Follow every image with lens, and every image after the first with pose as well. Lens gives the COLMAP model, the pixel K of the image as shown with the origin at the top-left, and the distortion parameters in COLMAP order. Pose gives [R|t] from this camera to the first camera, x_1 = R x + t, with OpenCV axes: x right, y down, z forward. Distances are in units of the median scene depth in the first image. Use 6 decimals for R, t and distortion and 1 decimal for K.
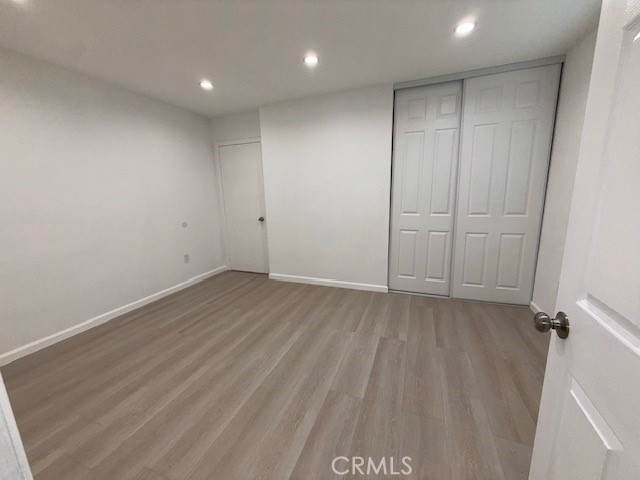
lens RADIAL K [[256.4, 0, 320.0], [0, 256.4, 240.0], [0, 0, 1]] dist [0.002200, 0.000110]
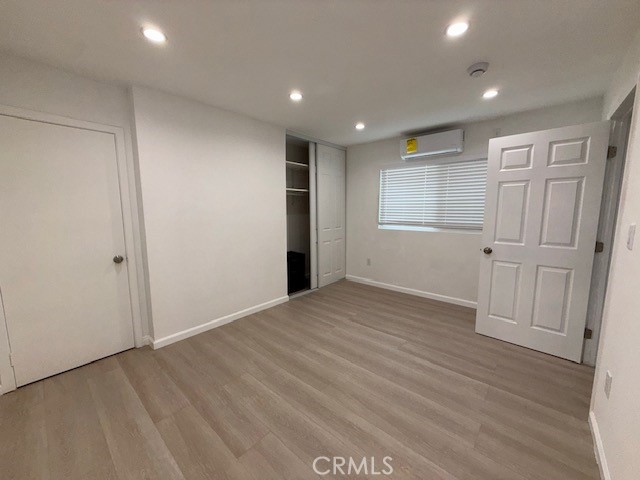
lens RADIAL K [[256.4, 0, 320.0], [0, 256.4, 240.0], [0, 0, 1]] dist [0.002200, 0.000110]
pose [[0.340145, -0.088677, 0.936183, -0.931550], [0.171647, 0.984674, 0.030906, -0.094338], [-0.924575, 0.150181, 0.350153, 0.532627]]
